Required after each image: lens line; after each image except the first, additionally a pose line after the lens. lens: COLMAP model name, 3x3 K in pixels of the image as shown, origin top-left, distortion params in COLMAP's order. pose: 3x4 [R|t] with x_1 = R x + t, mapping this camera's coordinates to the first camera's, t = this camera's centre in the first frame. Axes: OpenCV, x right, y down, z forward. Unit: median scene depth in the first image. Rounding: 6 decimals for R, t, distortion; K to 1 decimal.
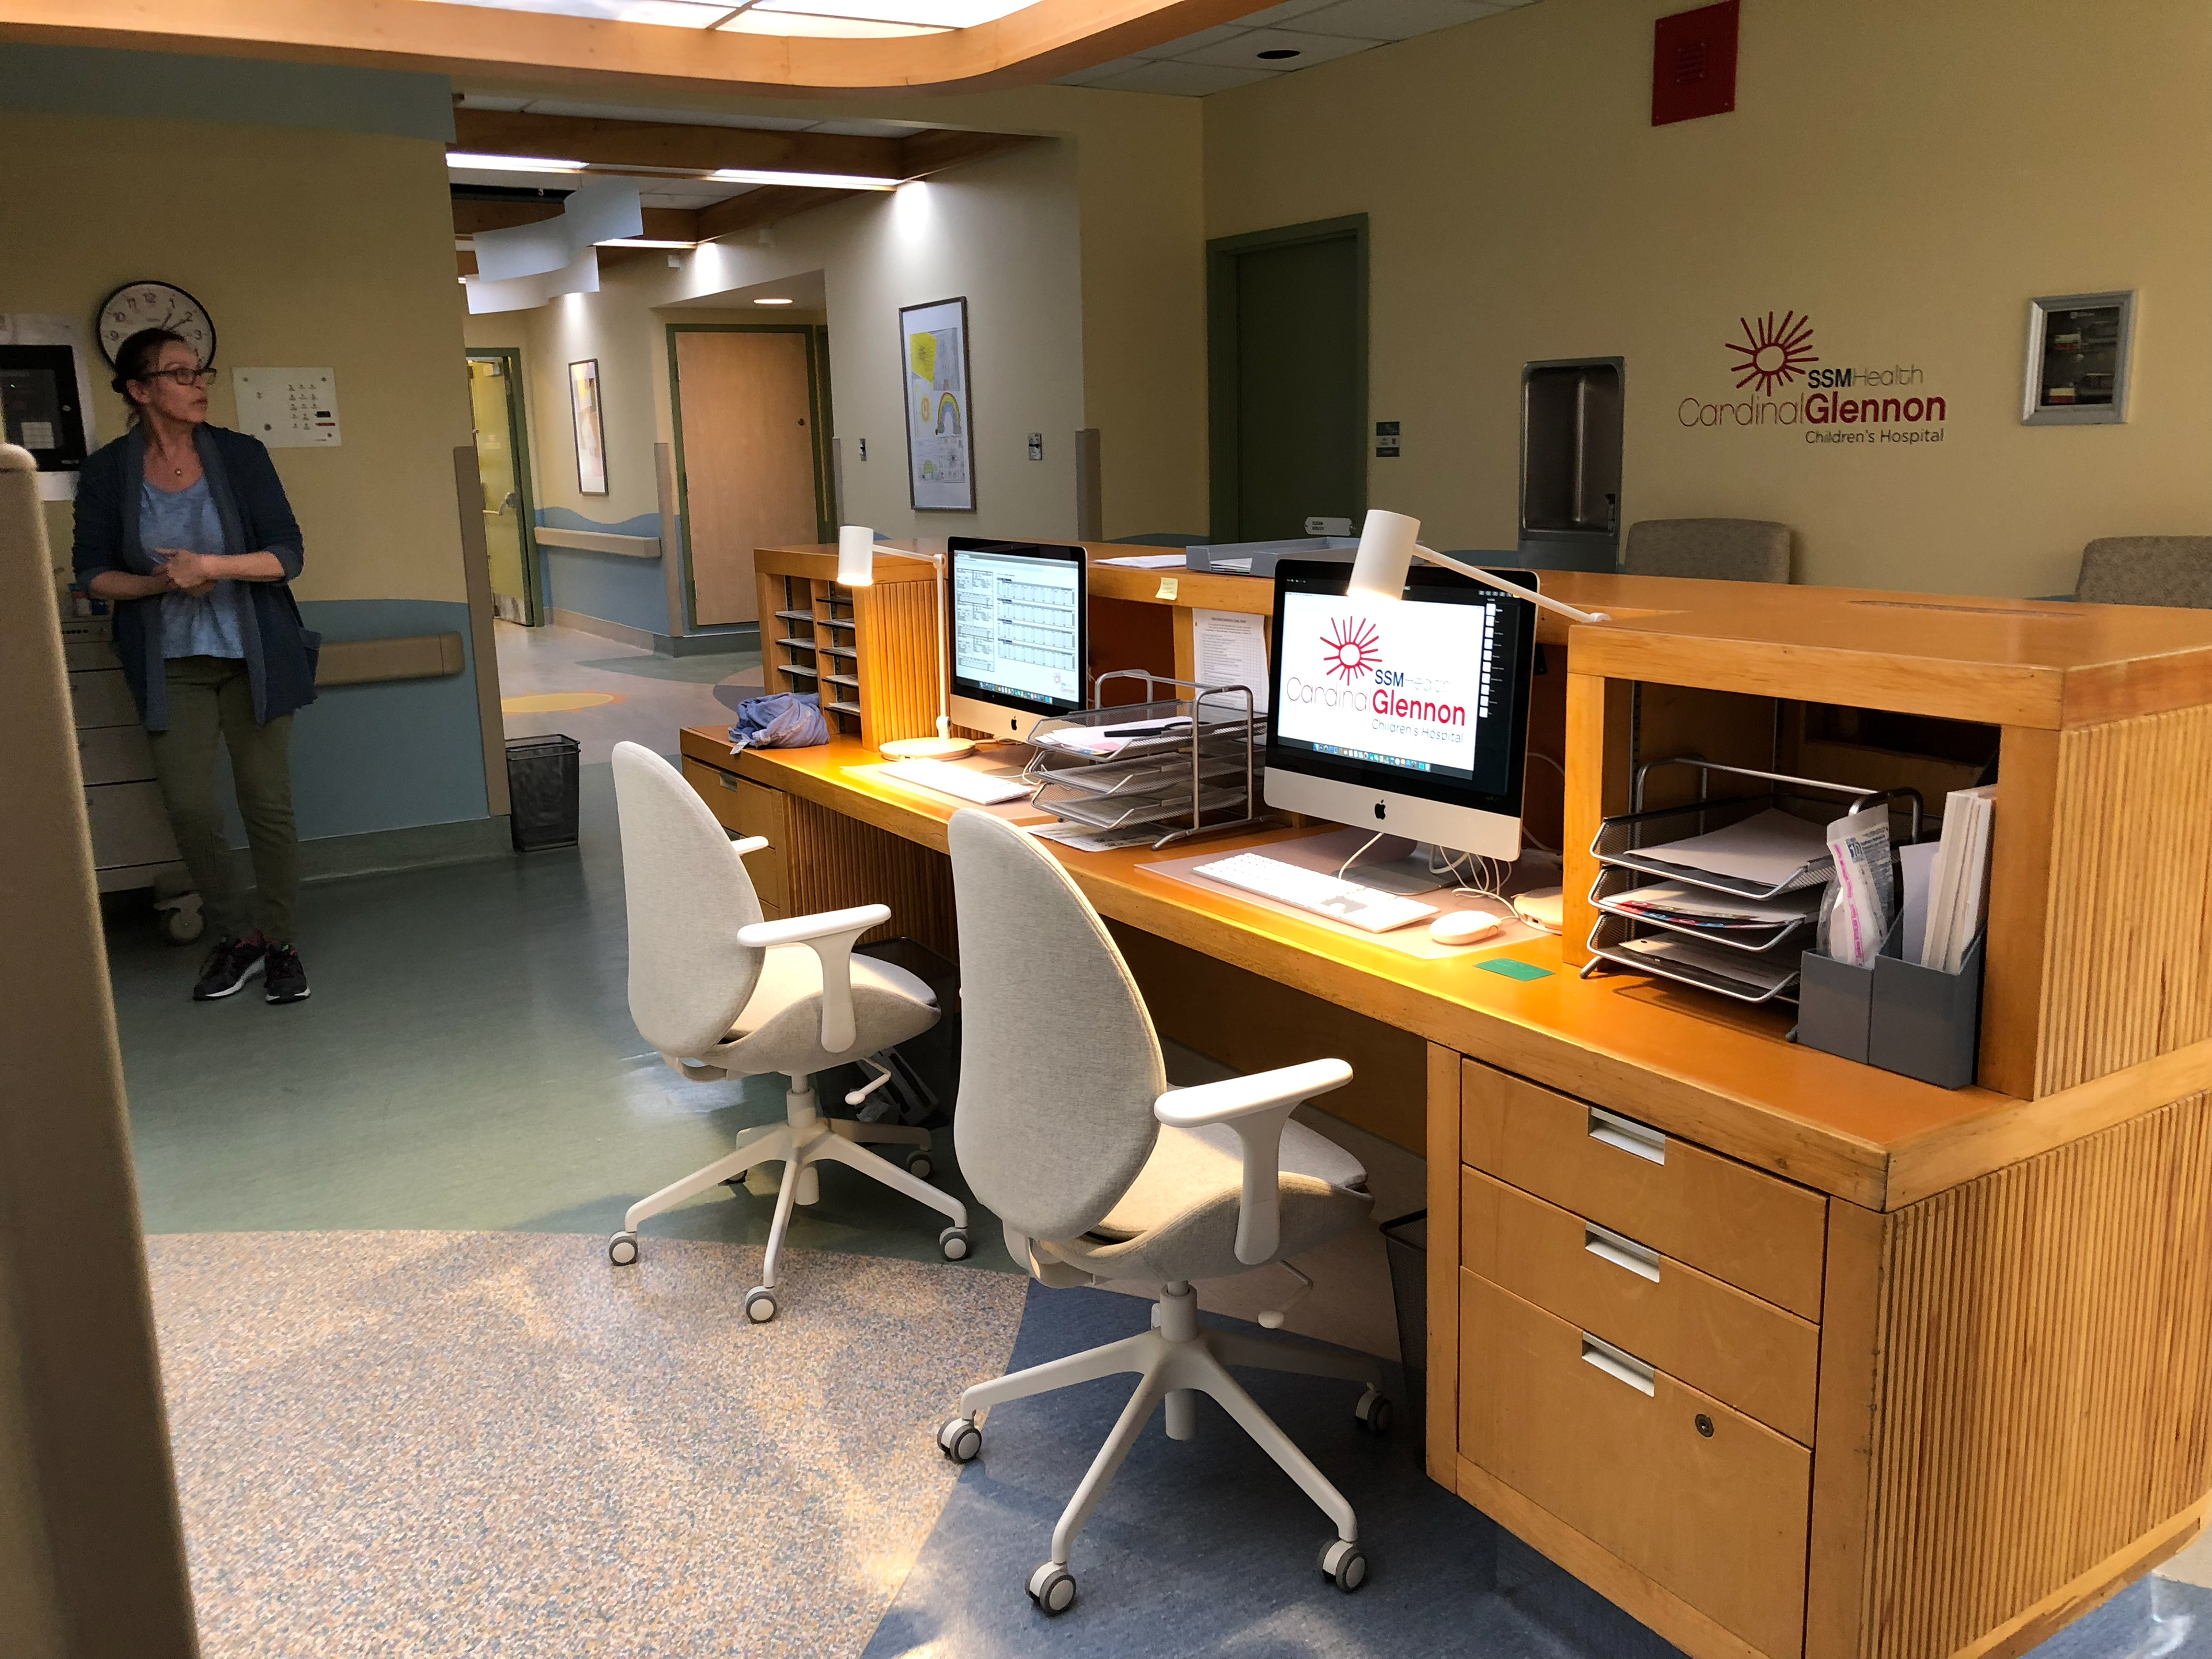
lens RADIAL K [[1784.6, 0, 1099.8], [0, 1784.6, 826.4], [0, 0, 1]] dist [0.033579, -0.049513]
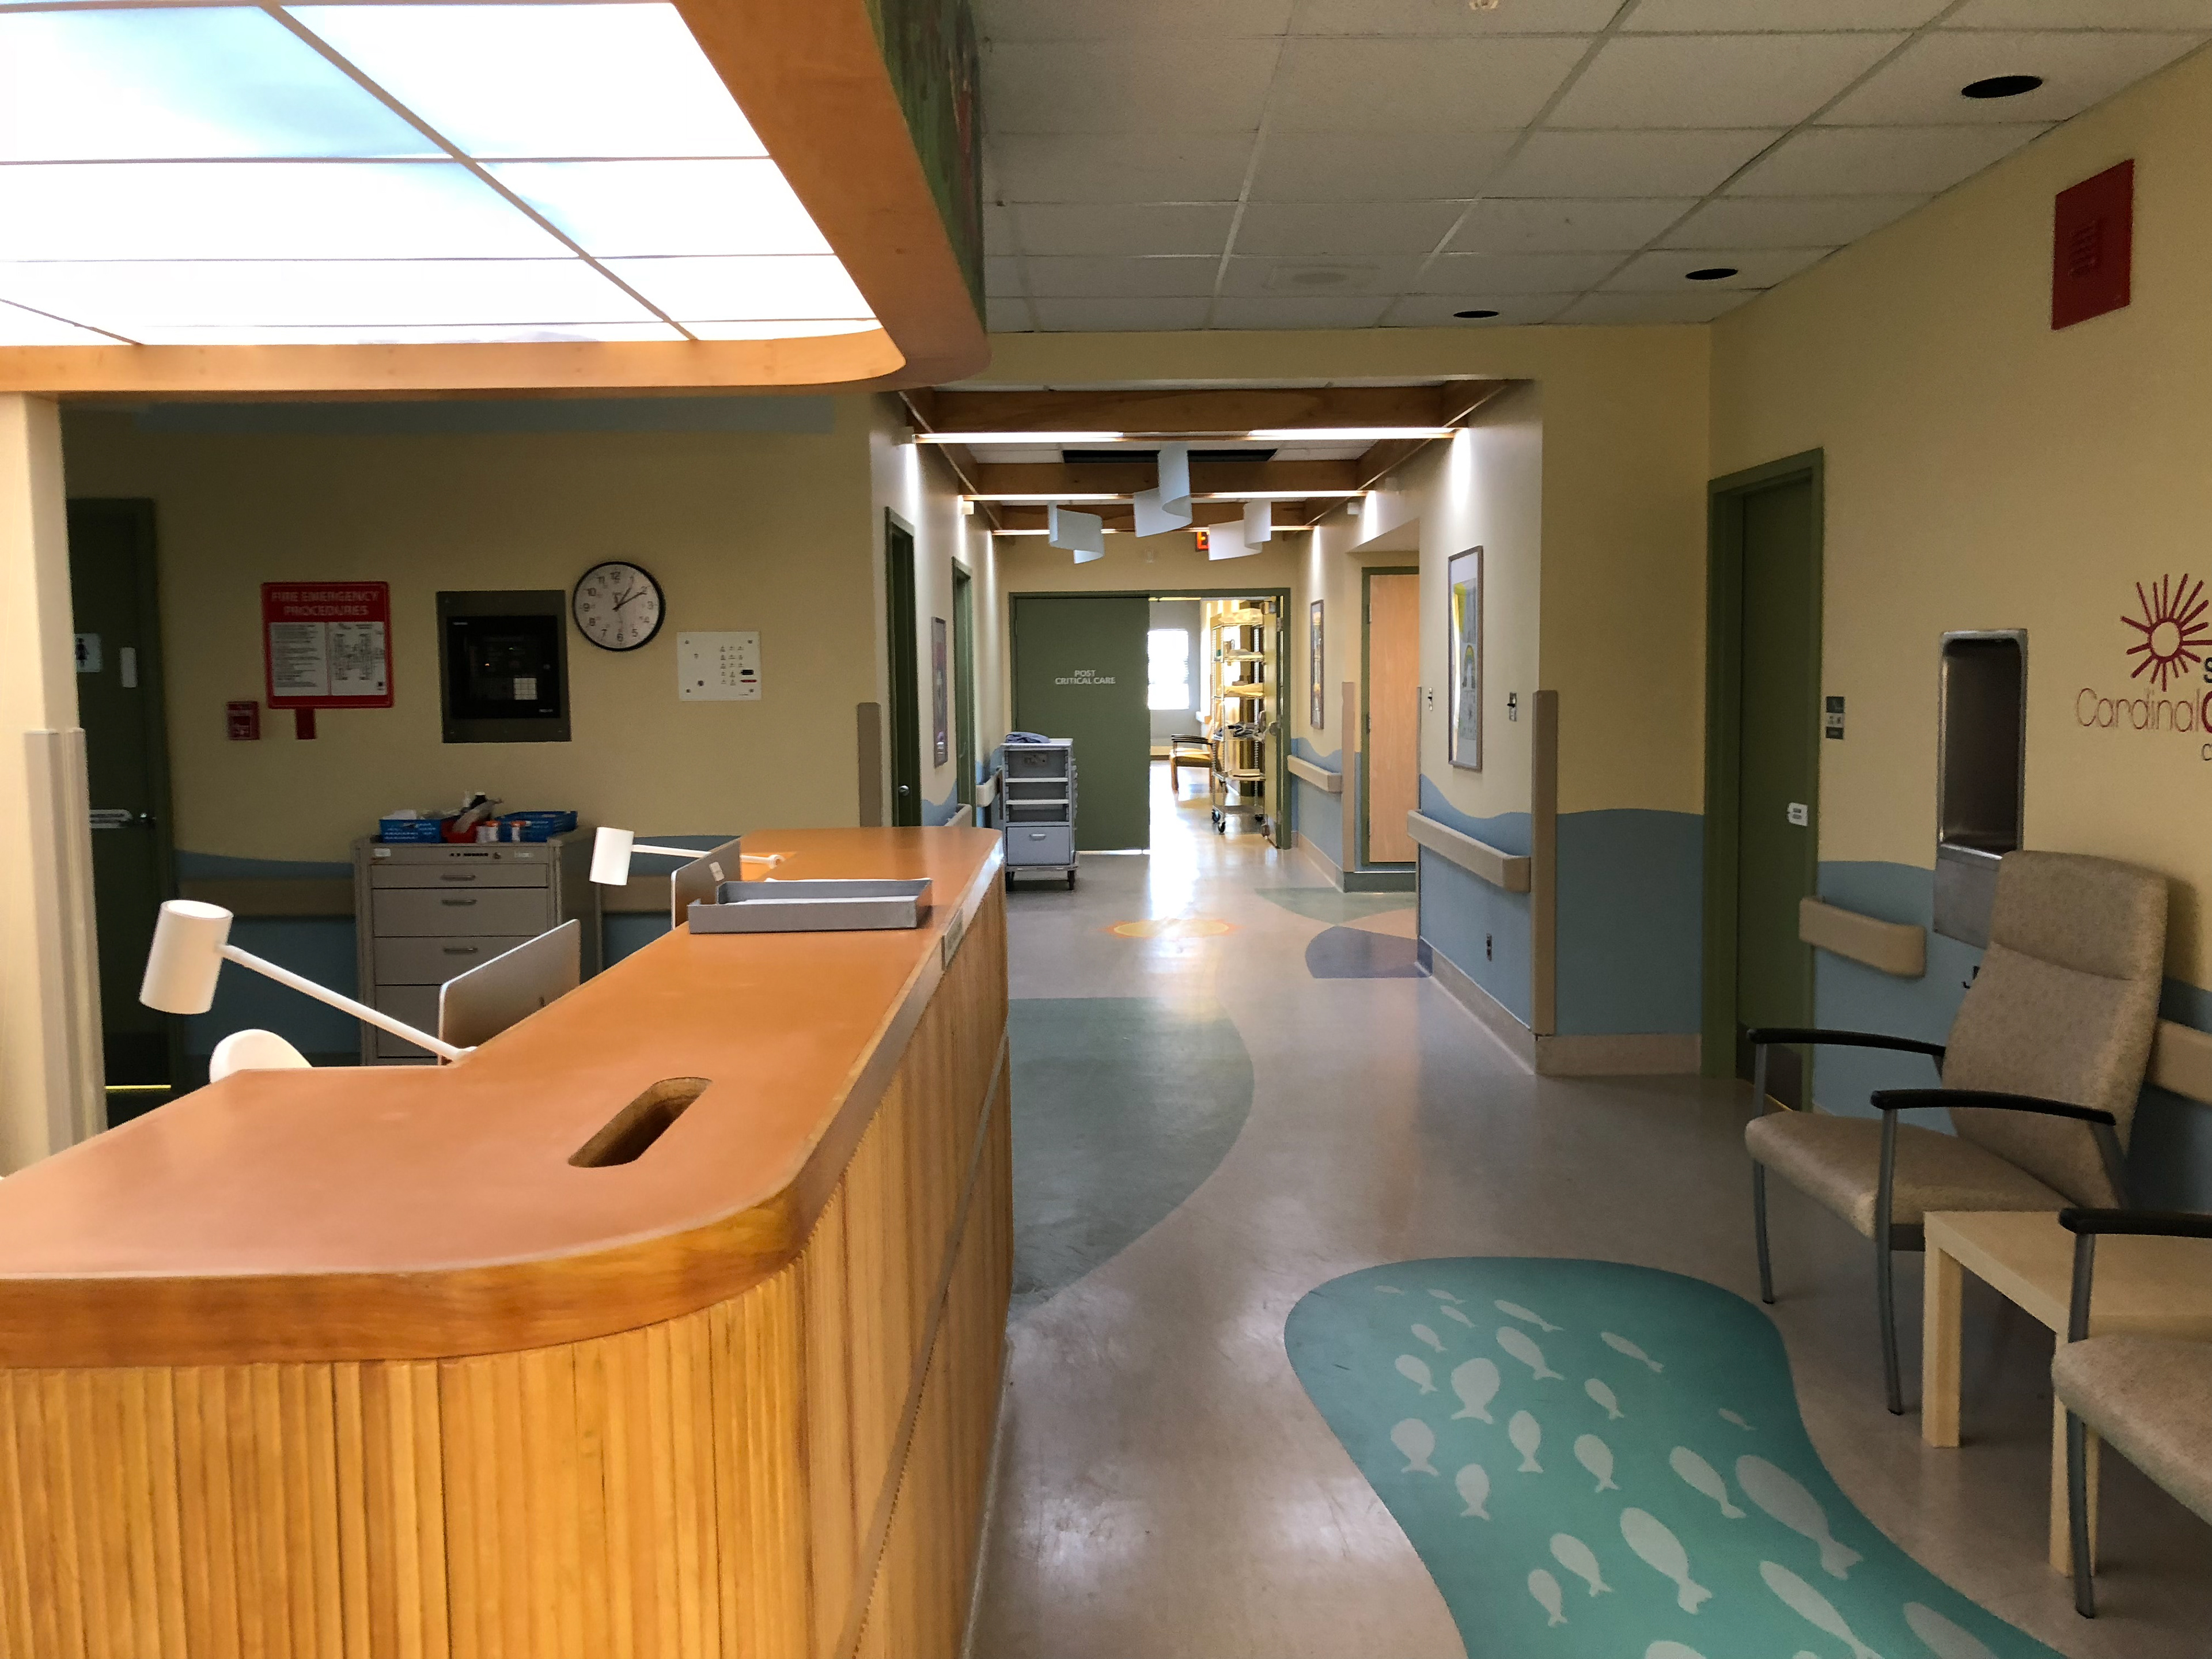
lens RADIAL K [[1784.6, 0, 1120.6], [0, 1784.6, 815.8], [0, 0, 1]] dist [0.033579, -0.049513]
pose [[0.849637, 0.060290, -0.523910, 0.304043], [-0.123959, 0.988441, -0.087282, -0.061196], [0.512592, 0.139101, 0.847290, 0.155456]]
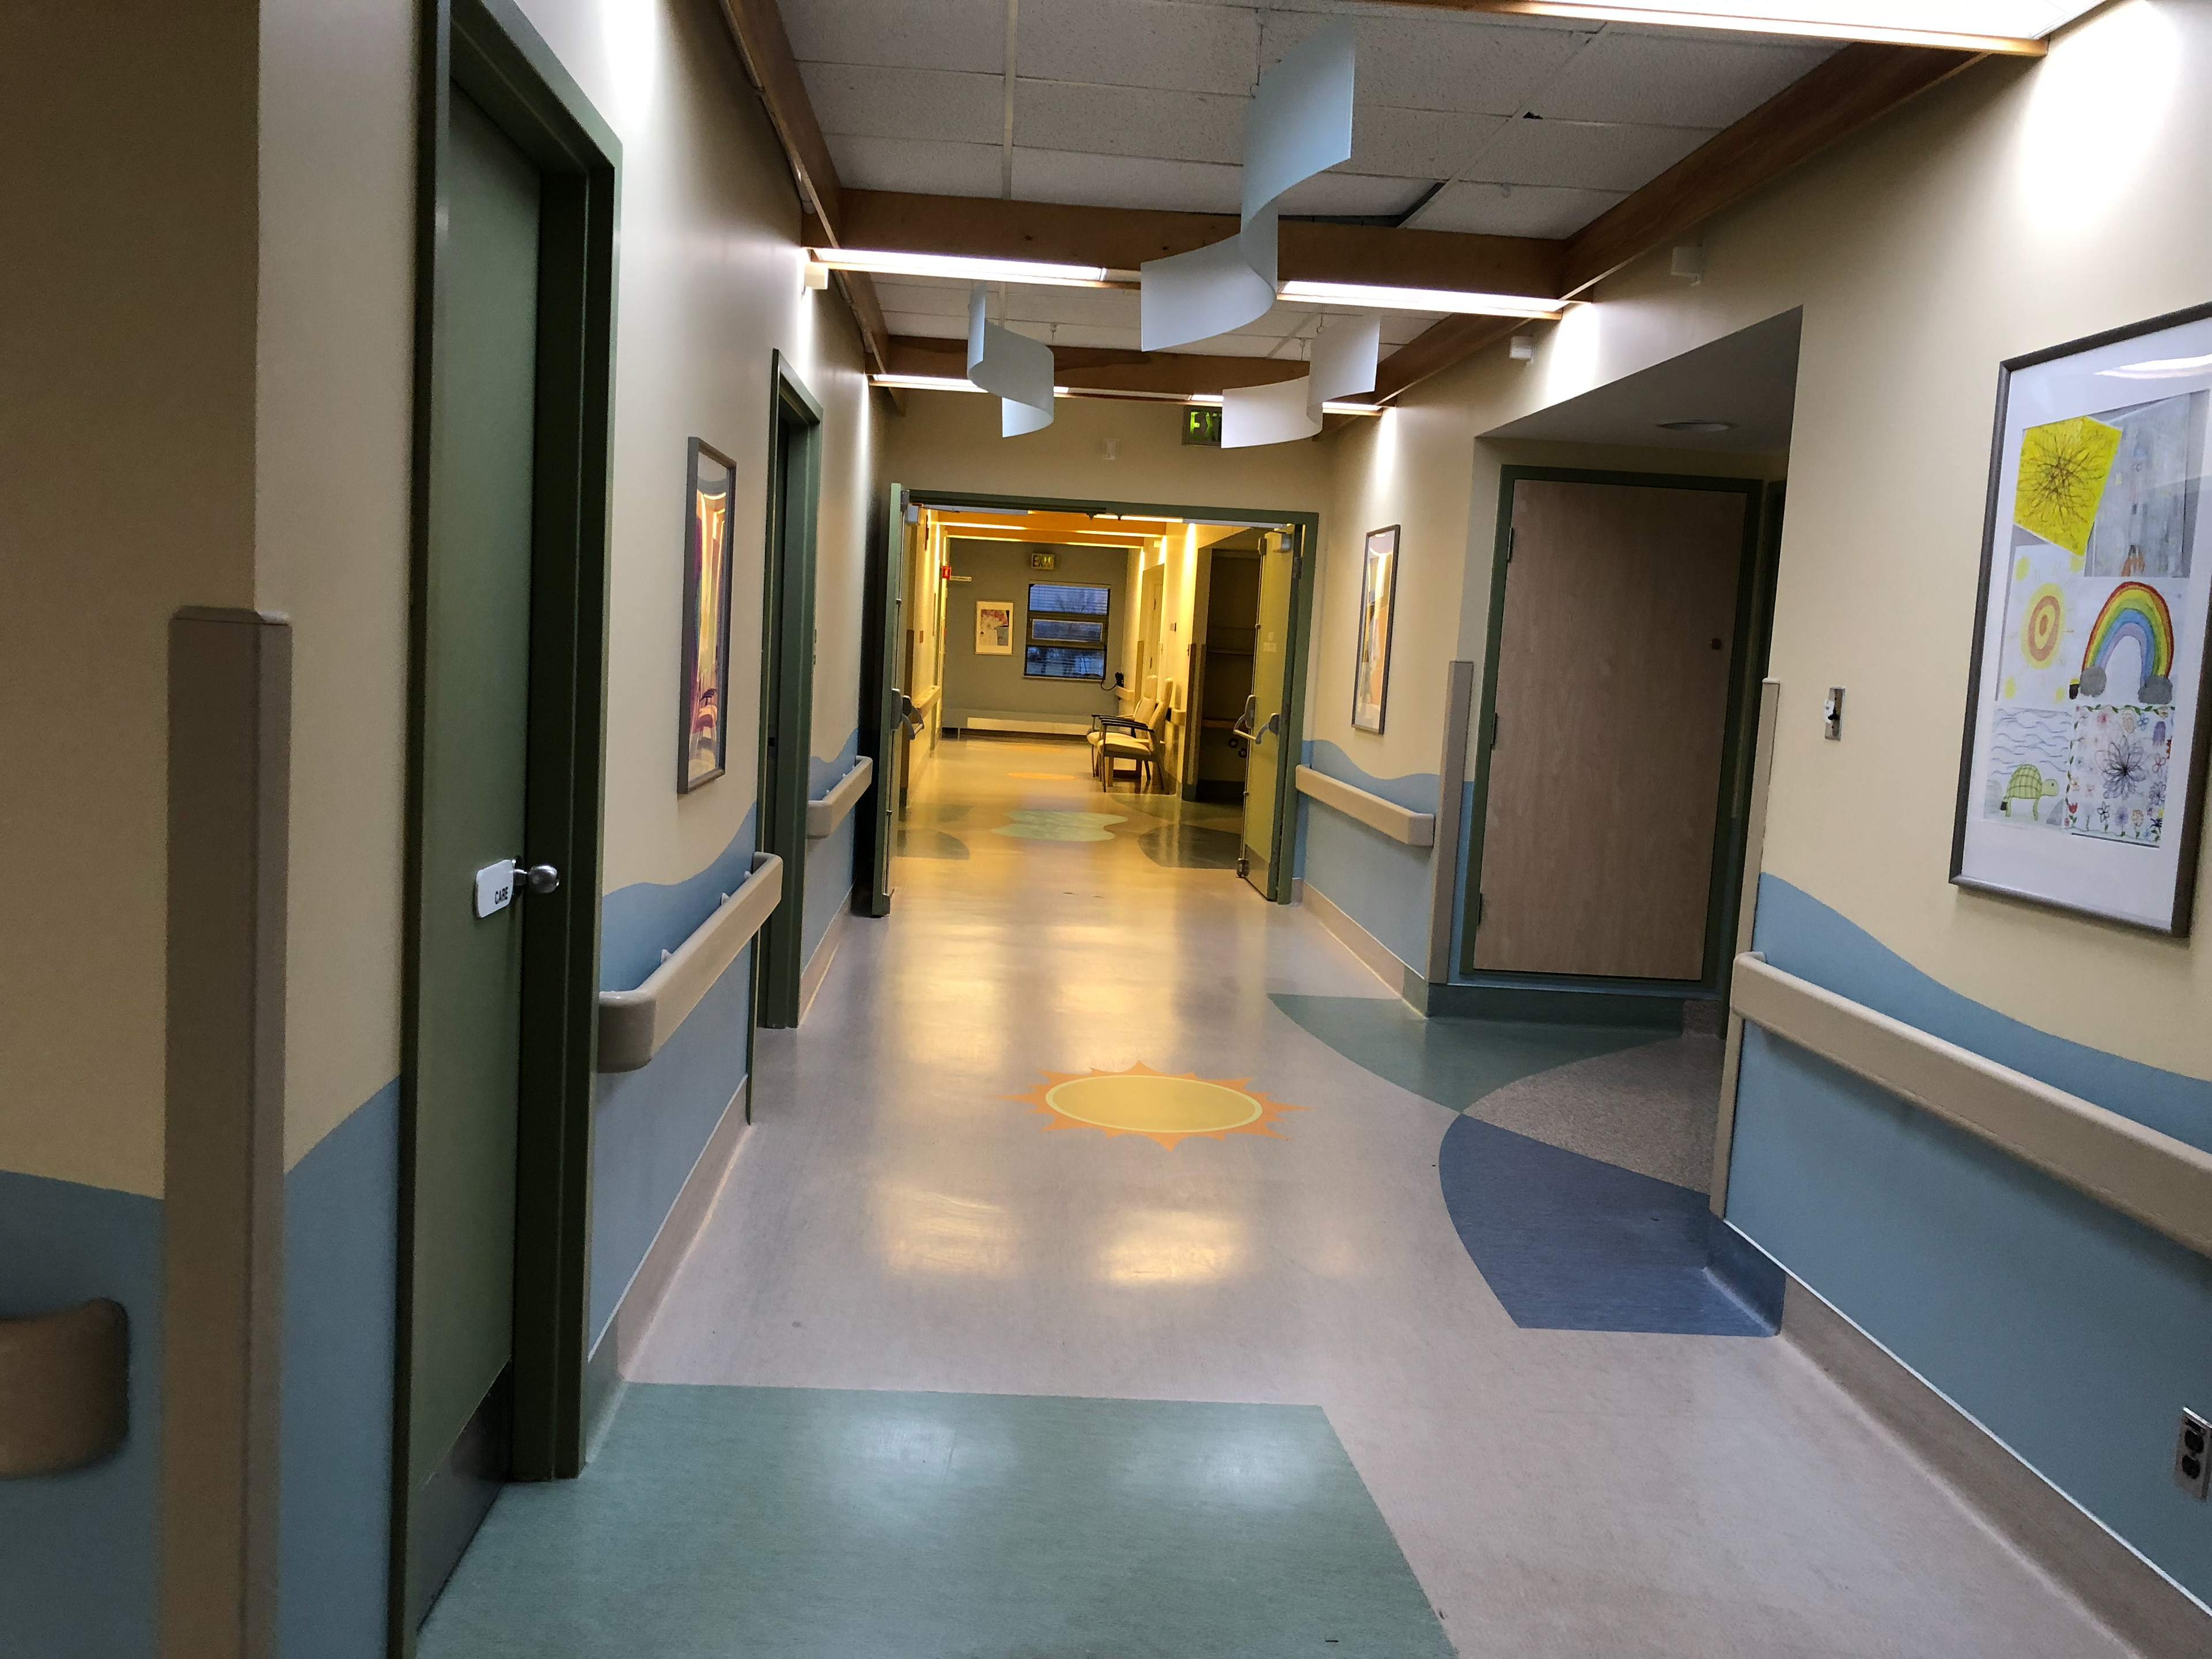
lens RADIAL K [[1784.6, 0, 1099.9], [0, 1784.6, 830.8], [0, 0, 1]] dist [0.033579, -0.049513]
pose [[0.871753, 0.128129, -0.472896, -0.107149], [-0.182223, 0.980749, -0.070187, -0.163907], [0.454799, 0.147358, 0.878319, 0.742946]]
